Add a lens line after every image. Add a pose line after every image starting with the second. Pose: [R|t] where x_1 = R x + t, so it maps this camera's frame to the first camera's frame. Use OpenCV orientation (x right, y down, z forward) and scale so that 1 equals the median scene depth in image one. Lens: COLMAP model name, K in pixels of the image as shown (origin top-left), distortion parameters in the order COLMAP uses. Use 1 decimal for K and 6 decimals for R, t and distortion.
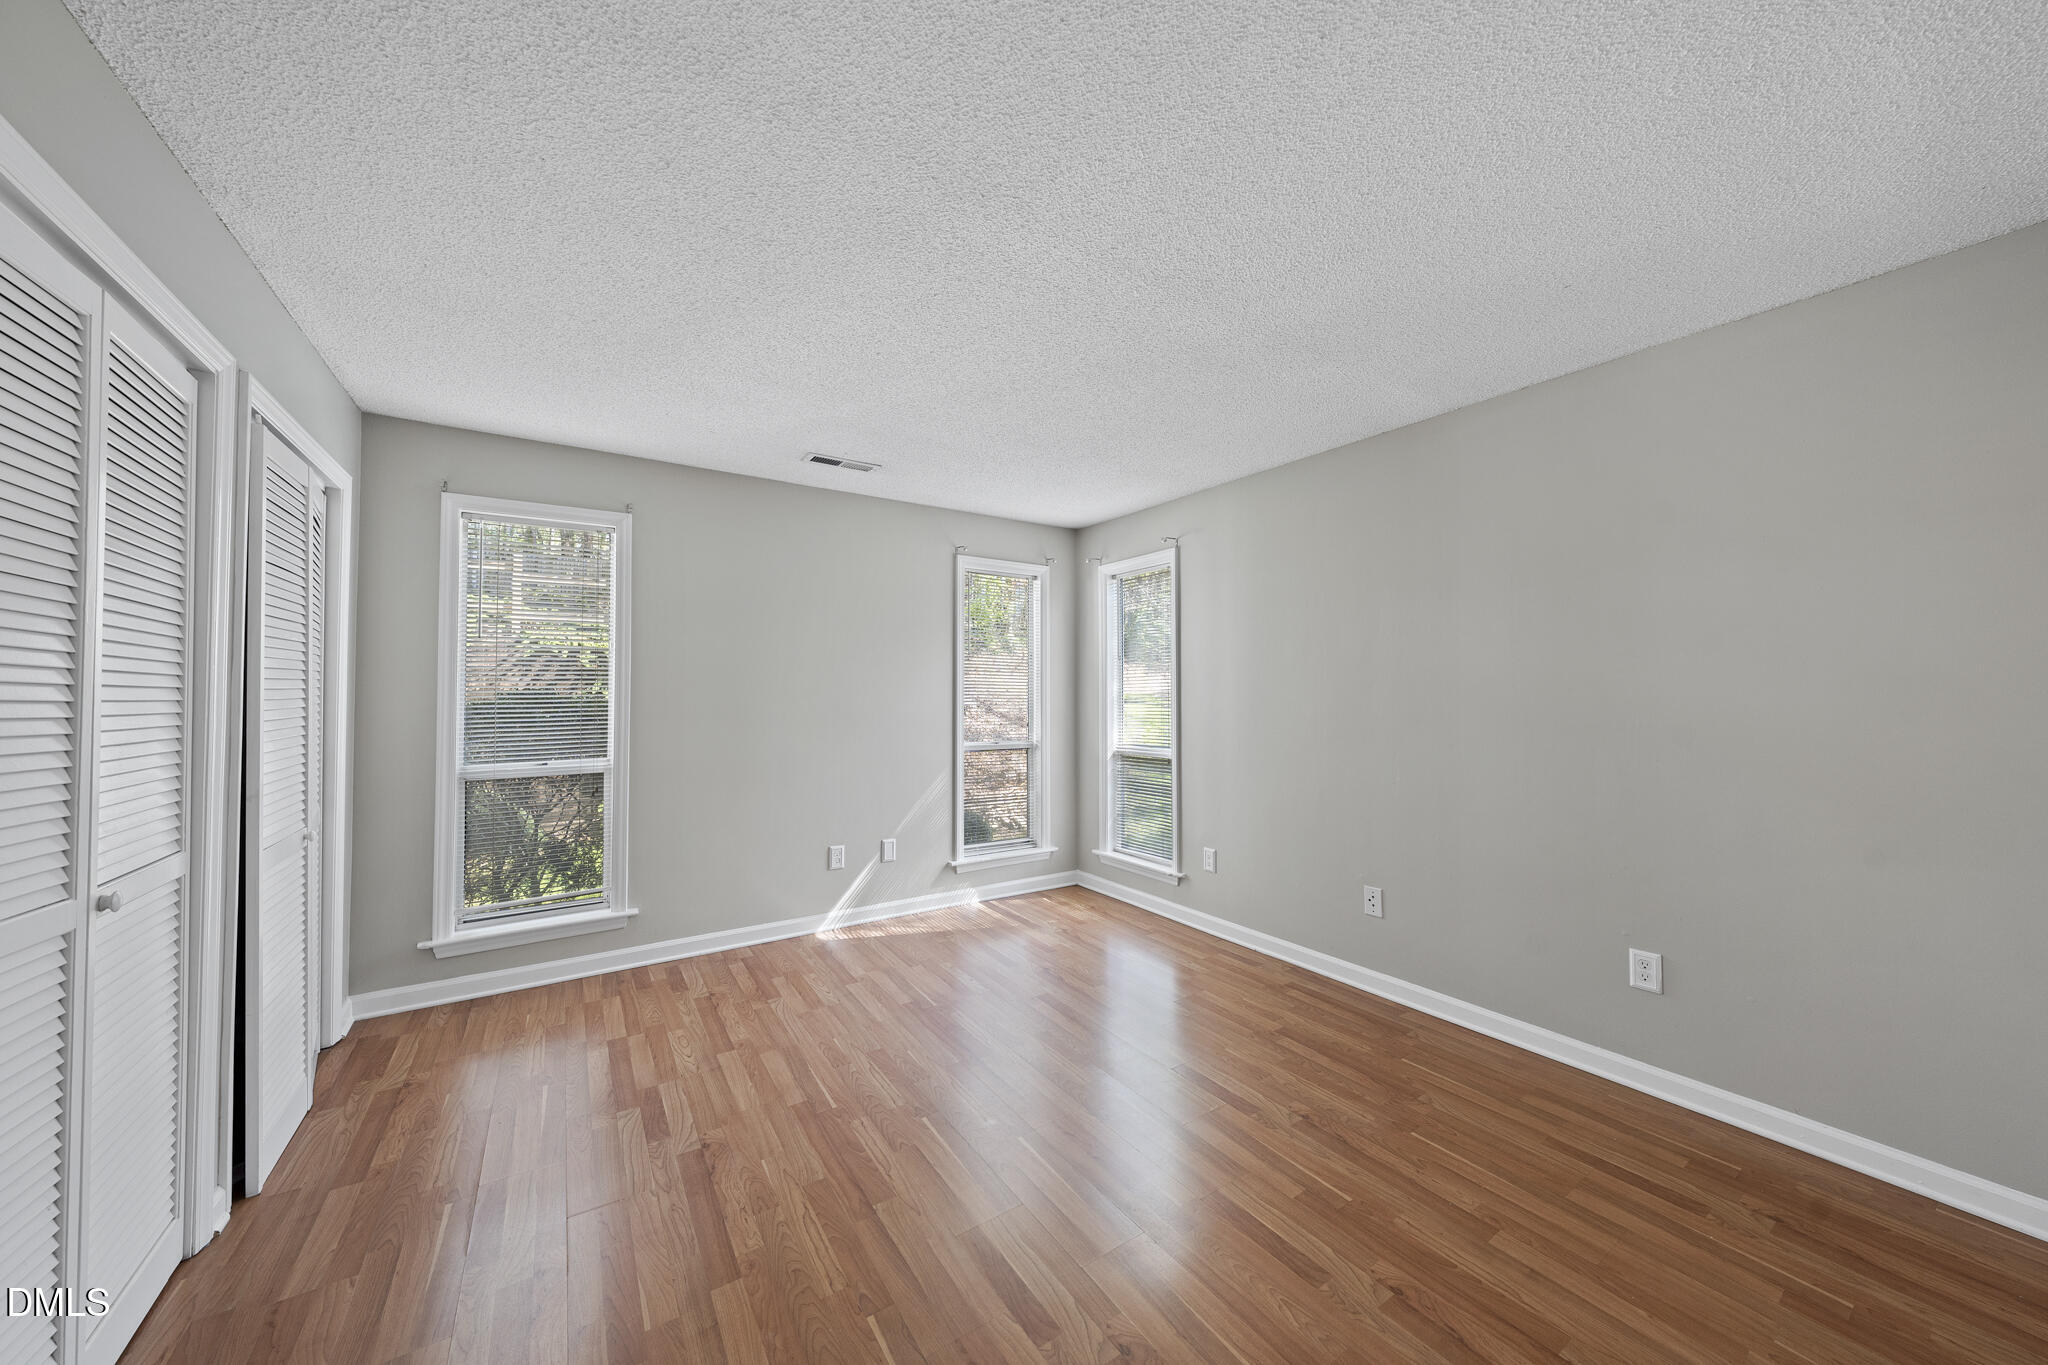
lens RADIAL K [[691.9, 0, 1018.4], [0, 691.9, 682.3], [0, 0, 1]] dist [0.001255, -0.000198]
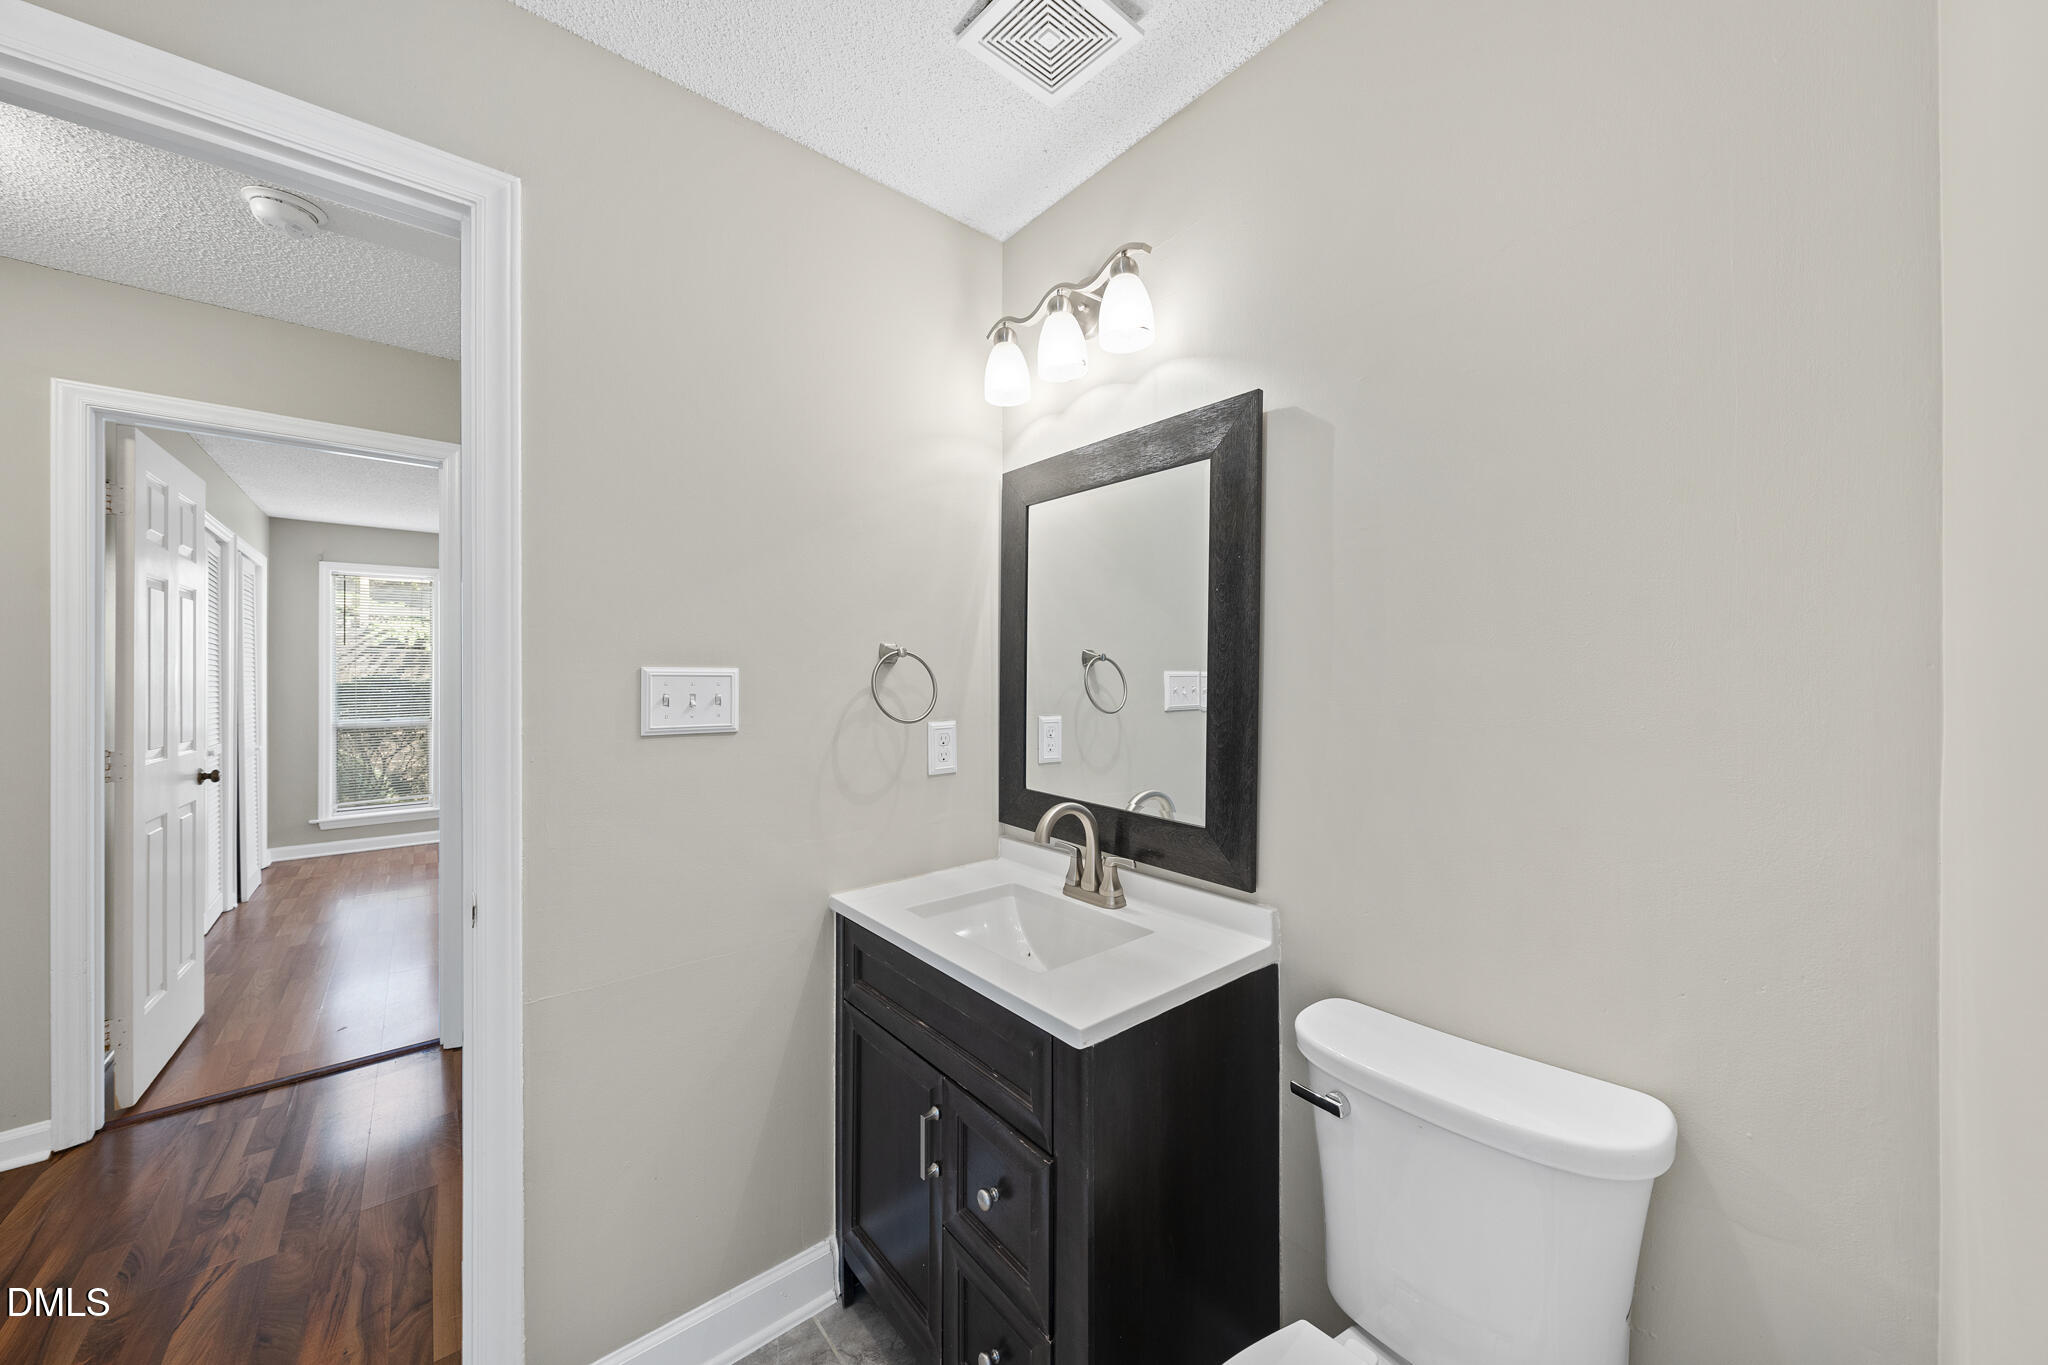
lens RADIAL K [[691.9, 0, 994.9], [0, 691.9, 680.0], [0, 0, 1]] dist [0.001255, -0.000198]
pose [[0.993785, -0.002235, 0.111297, 0.508060], [-0.000039, 0.999791, 0.020428, -0.011453], [-0.111320, -0.020306, 0.993577, -0.711453]]
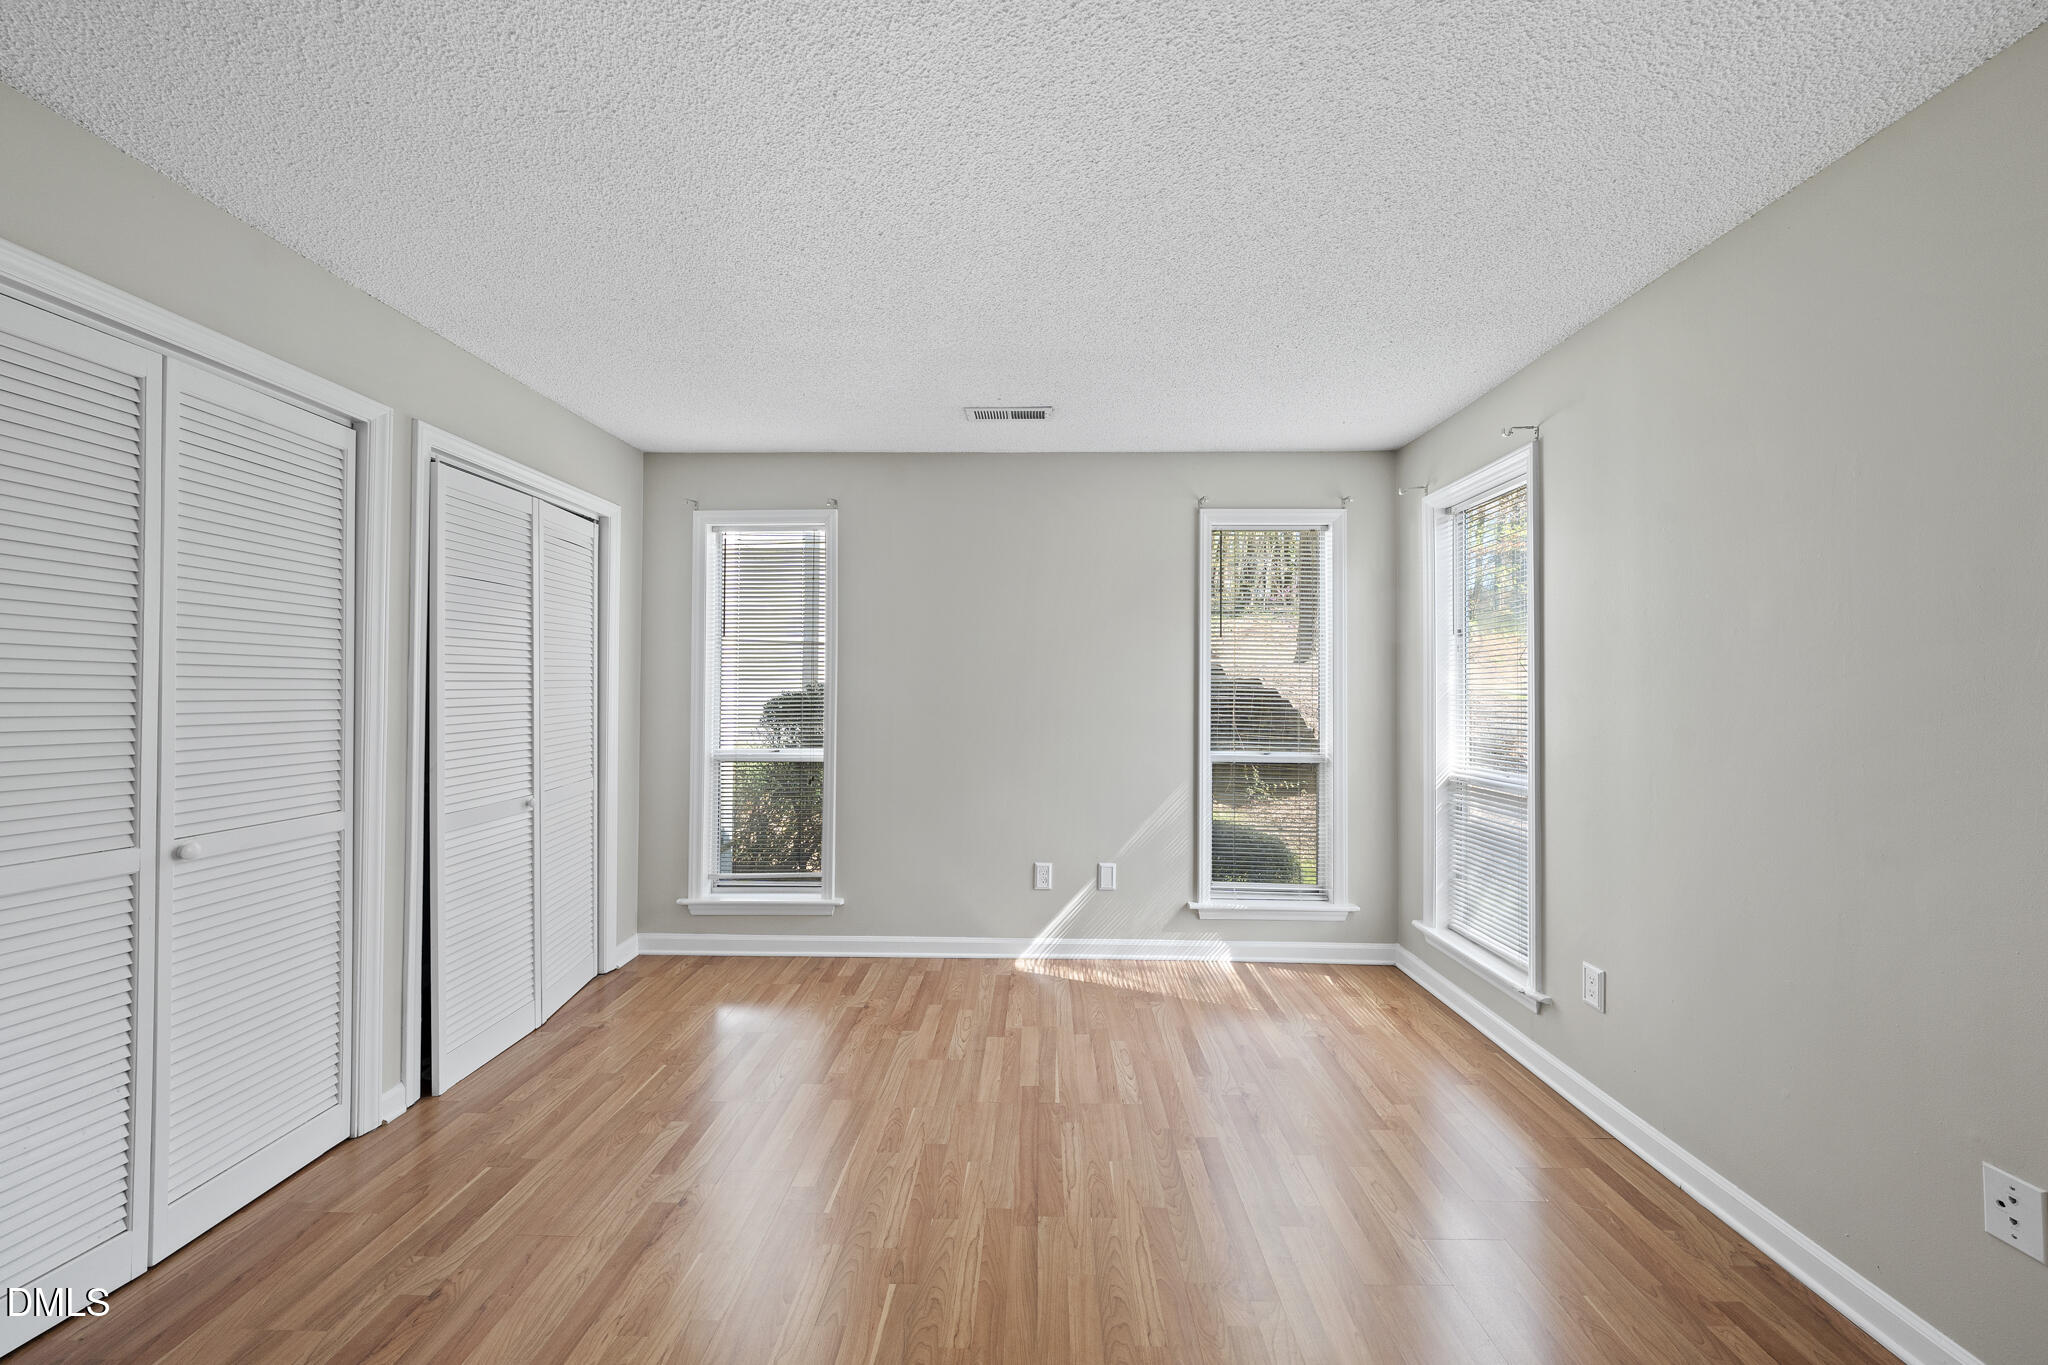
lens RADIAL K [[691.9, 0, 1030.3], [0, 691.9, 680.2], [0, 0, 1]] dist [0.001255, -0.000198]
pose [[0.826255, -0.002640, -0.563291, 0.216660], [0.004847, 0.999985, 0.002423, 0.005811], [0.563276, -0.004732, 0.826255, 0.282586]]
